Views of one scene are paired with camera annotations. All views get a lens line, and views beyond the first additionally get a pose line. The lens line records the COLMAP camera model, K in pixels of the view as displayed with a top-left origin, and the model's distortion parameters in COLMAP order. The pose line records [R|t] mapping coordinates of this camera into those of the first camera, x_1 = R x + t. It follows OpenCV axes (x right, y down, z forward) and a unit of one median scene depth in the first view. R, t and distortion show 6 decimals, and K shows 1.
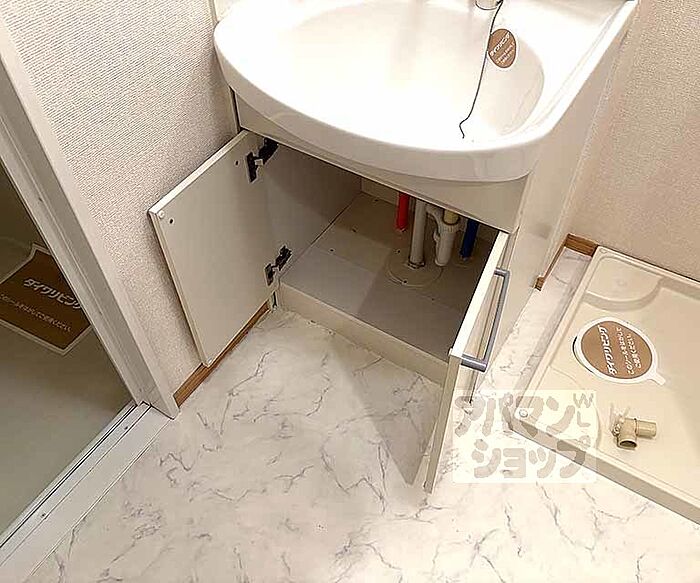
lens RADIAL K [[591.1, 0, 353.1], [0, 591.1, 291.7], [0, 0, 1]] dist [0.016928, 0.012073]
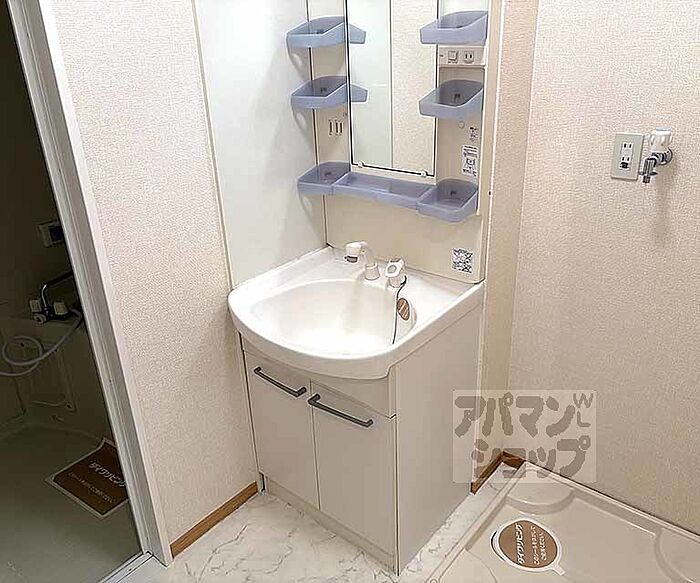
lens RADIAL K [[591.1, 0, 349.1], [0, 591.1, 289.1], [0, 0, 1]] dist [0.016928, 0.012073]
pose [[0.989140, 0.022437, -0.145257, 0.252910], [-0.082544, 0.902510, -0.422684, 0.174258], [0.121612, 0.430083, 0.894561, -0.357047]]
